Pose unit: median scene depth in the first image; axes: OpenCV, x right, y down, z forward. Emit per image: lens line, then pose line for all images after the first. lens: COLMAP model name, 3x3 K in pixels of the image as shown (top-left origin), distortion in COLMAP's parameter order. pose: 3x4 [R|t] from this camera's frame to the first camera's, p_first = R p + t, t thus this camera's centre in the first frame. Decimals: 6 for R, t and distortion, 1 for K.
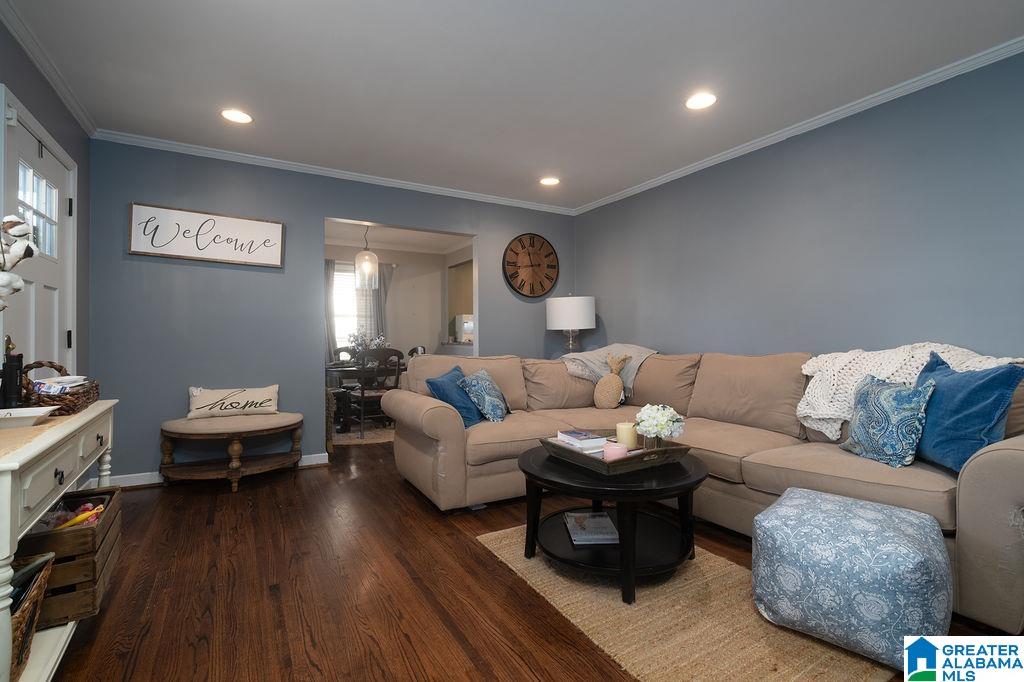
lens RADIAL K [[469.4, 0, 493.9], [0, 469.4, 333.5], [0, 0, 1]] dist [-0.004042, -0.000422]
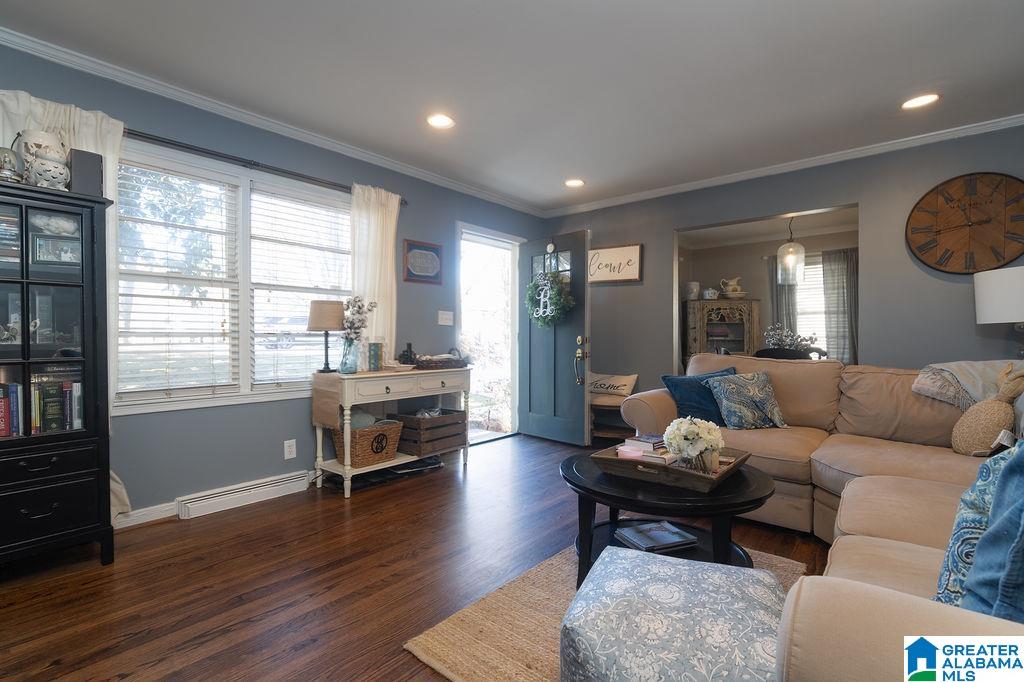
lens RADIAL K [[469.4, 0, 510.9], [0, 469.4, 338.5], [0, 0, 1]] dist [-0.004042, -0.000422]
pose [[0.364087, 0.002763, -0.931361, 0.574189], [0.008140, 0.999948, 0.006148, 0.002791], [0.931329, -0.009820, 0.364046, 0.229487]]
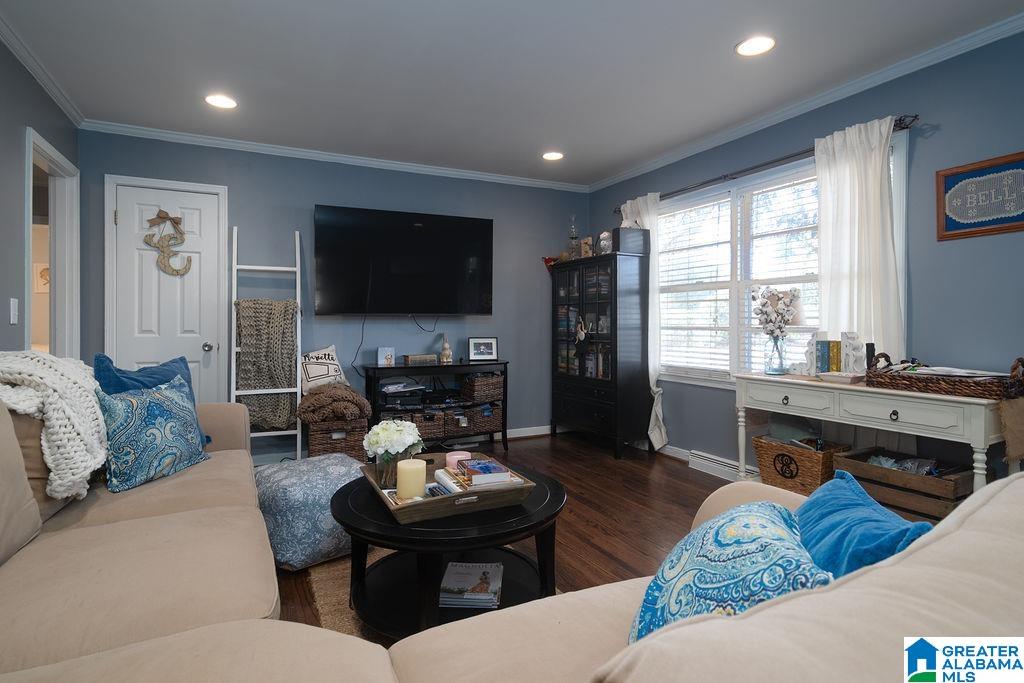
lens RADIAL K [[529.5, 0, 509.9], [0, 529.5, 324.0], [0, 0, 1]] dist [-0.001918, 0.000045]
pose [[-0.999441, 0.003295, 0.033281, 0.065705], [0.003072, 0.999972, -0.006768, -0.006266], [-0.033302, -0.006662, -0.999423, 1.105816]]
